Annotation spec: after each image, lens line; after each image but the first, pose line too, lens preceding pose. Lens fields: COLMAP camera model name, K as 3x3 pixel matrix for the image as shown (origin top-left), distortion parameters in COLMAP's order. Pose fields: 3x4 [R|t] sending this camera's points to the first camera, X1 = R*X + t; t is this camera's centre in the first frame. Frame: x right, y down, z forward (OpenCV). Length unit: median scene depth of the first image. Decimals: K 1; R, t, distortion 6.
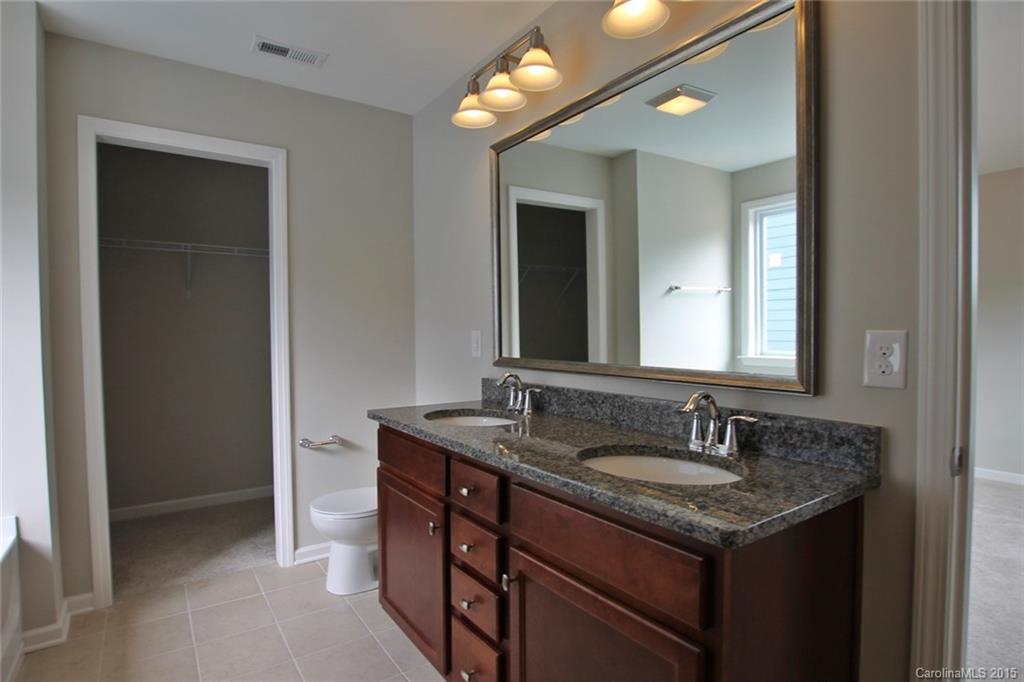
lens RADIAL K [[539.4, 0, 512.0], [0, 539.4, 341.0], [0, 0, 1]] dist [-0.002915, 0.000099]
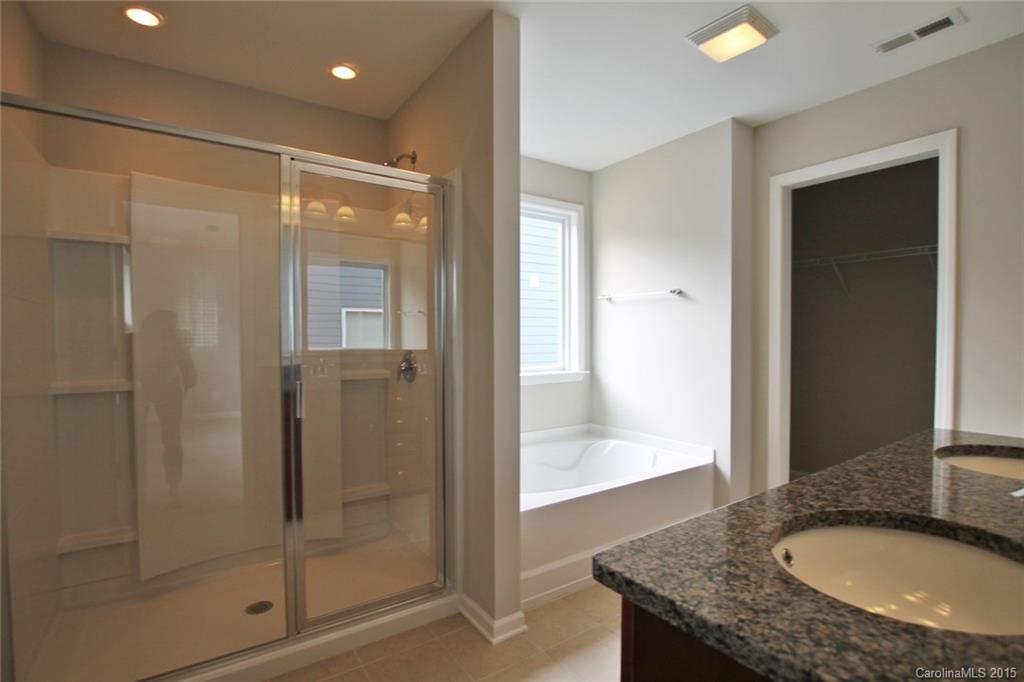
lens RADIAL K [[500.8, 0, 512.0], [0, 500.8, 341.0], [0, 0, 1]] dist [-0.013800, 0.000264]
pose [[0.031177, 0.017969, -0.999352, 0.444635], [-0.011692, 0.999777, 0.017612, -0.013085], [0.999445, 0.011135, 0.031380, 0.291112]]
